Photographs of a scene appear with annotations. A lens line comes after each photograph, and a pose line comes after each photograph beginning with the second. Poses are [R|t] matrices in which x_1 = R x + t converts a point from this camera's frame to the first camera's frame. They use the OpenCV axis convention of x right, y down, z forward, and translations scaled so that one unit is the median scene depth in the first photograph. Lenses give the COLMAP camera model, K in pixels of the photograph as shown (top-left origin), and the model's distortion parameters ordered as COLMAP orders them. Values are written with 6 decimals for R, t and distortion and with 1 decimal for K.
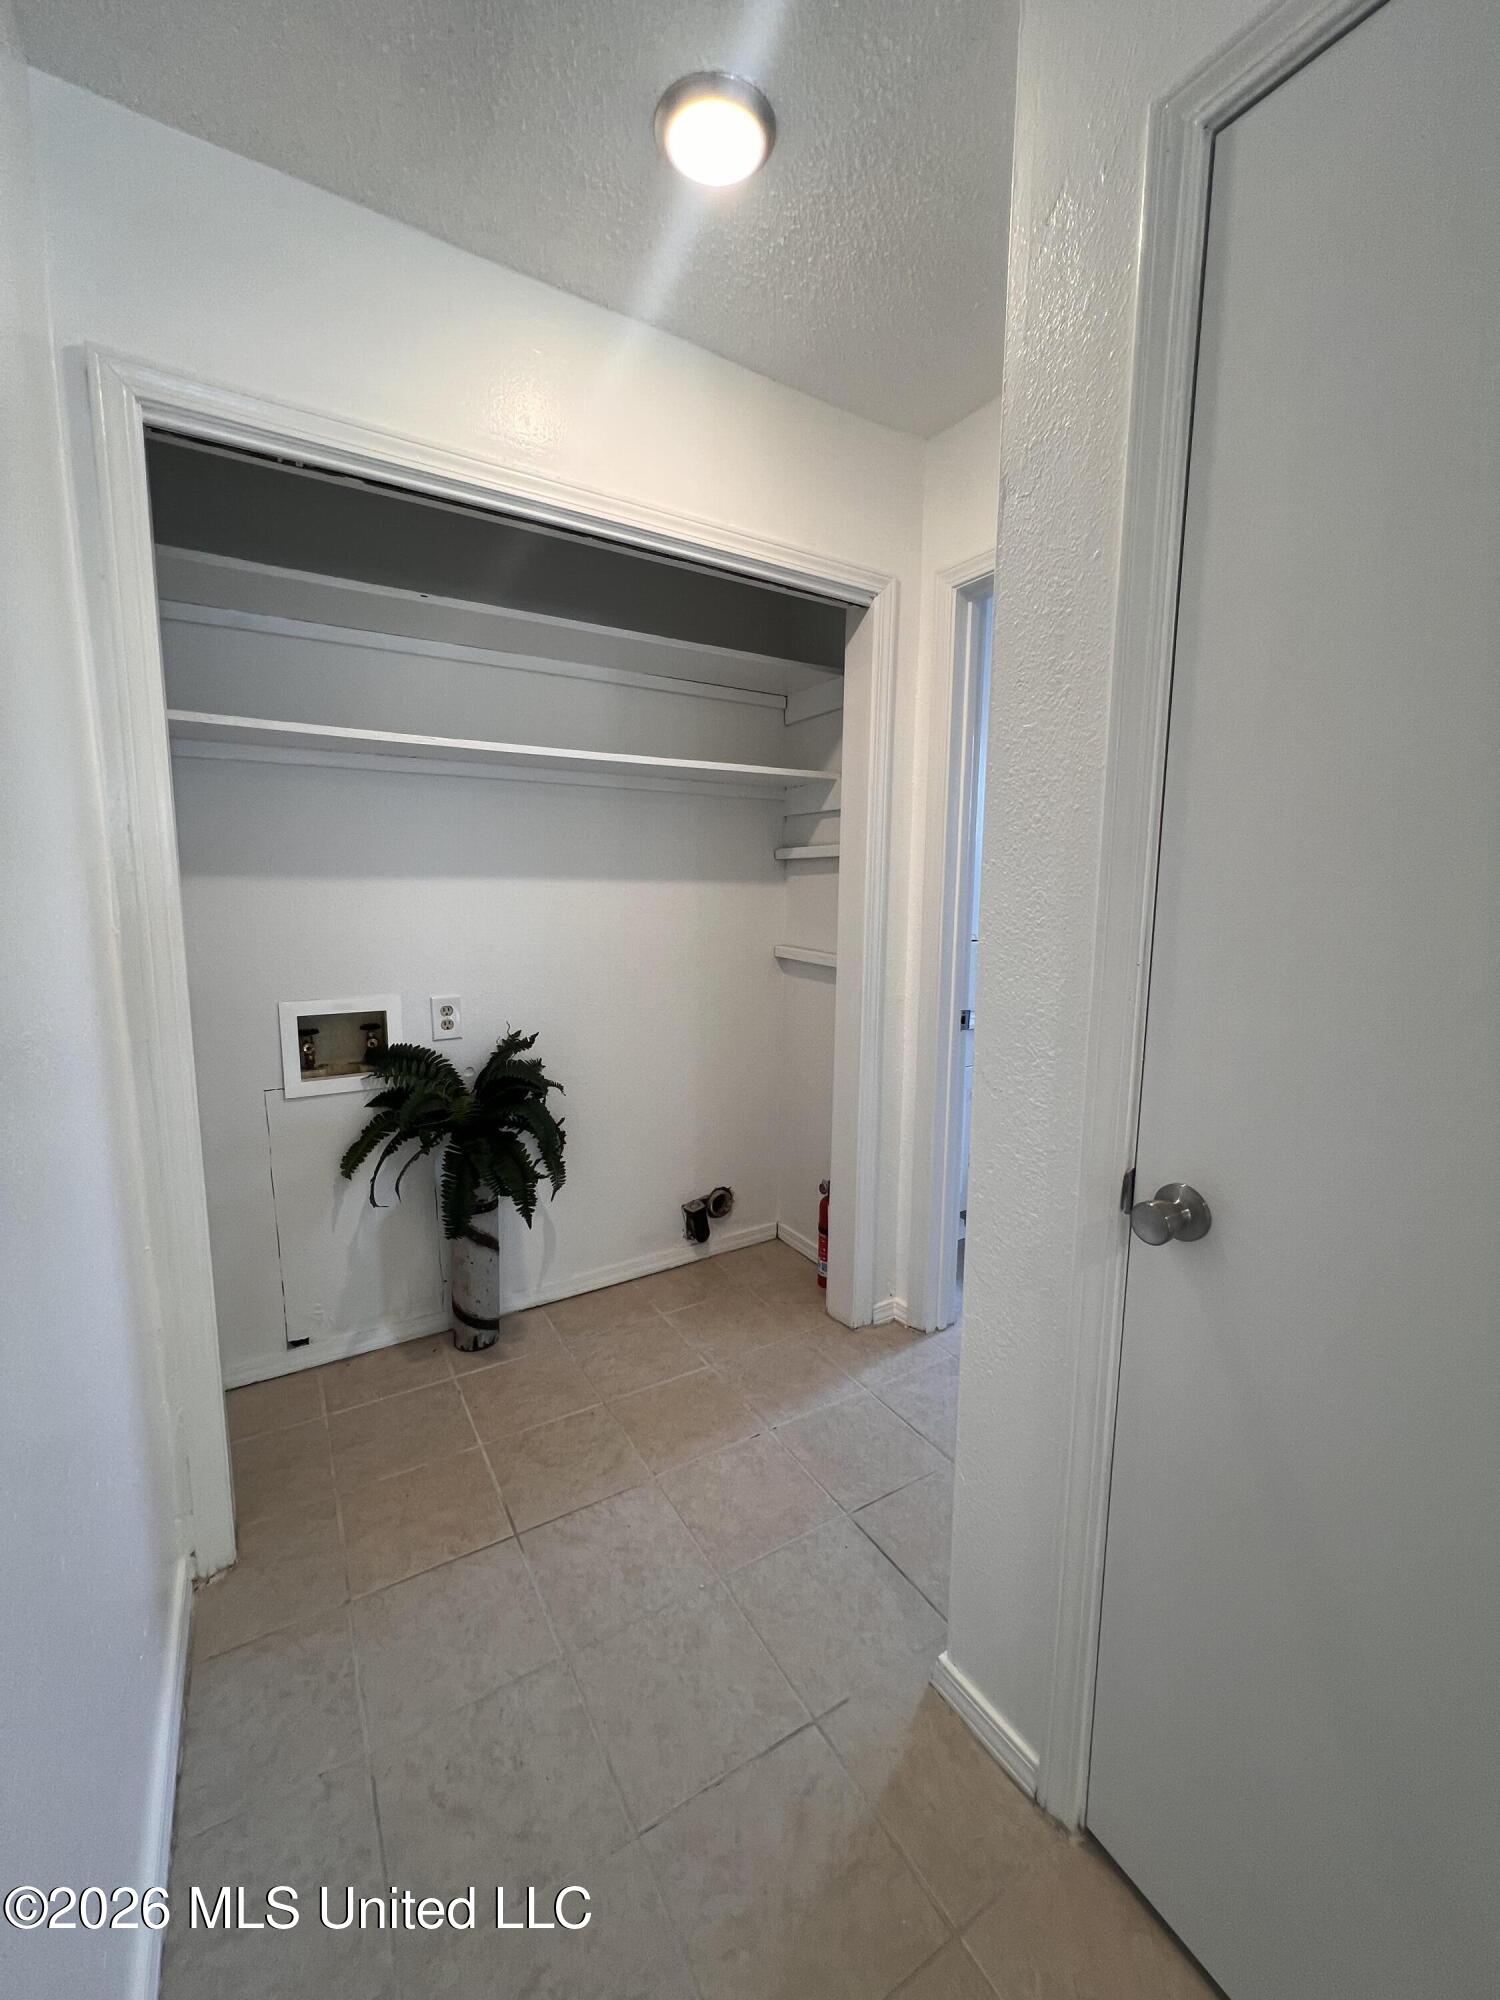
lens RADIAL K [[801.3, 0, 747.2], [0, 801.3, 1003.8], [0, 0, 1]] dist [-0.003117, 0.001690]
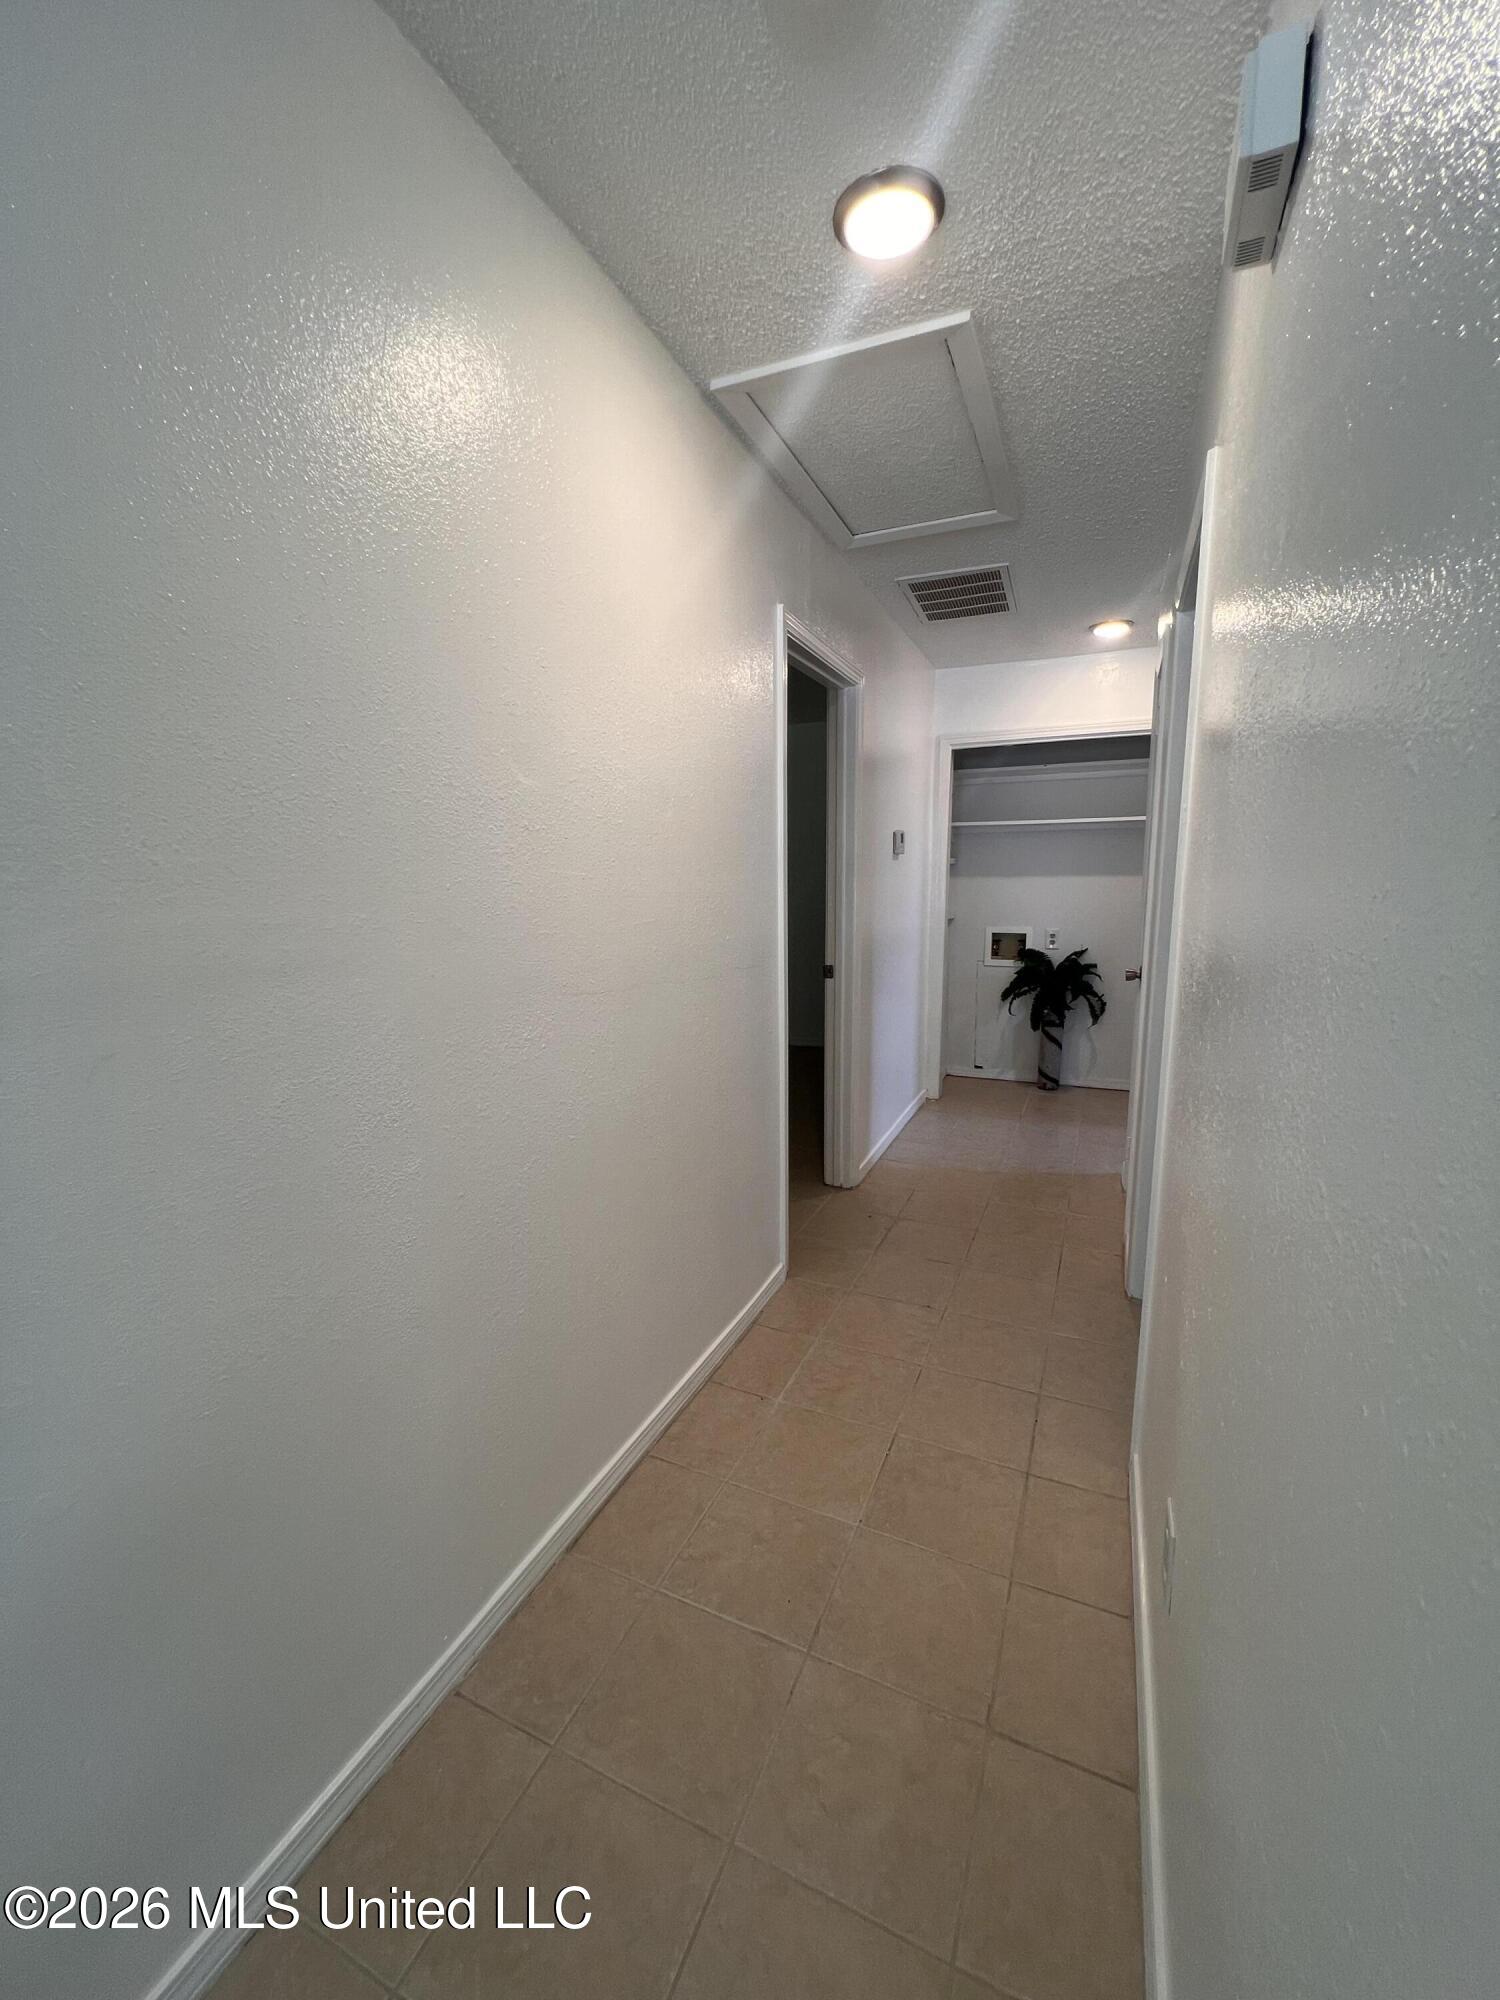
lens RADIAL K [[801.3, 0, 731.6], [0, 801.3, 983.1], [0, 0, 1]] dist [-0.003117, 0.001690]
pose [[0.548541, 0.100296, -0.830086, 1.018209], [-0.109189, 0.992871, 0.047810, 0.132212], [0.828963, 0.064411, 0.555582, -0.990046]]
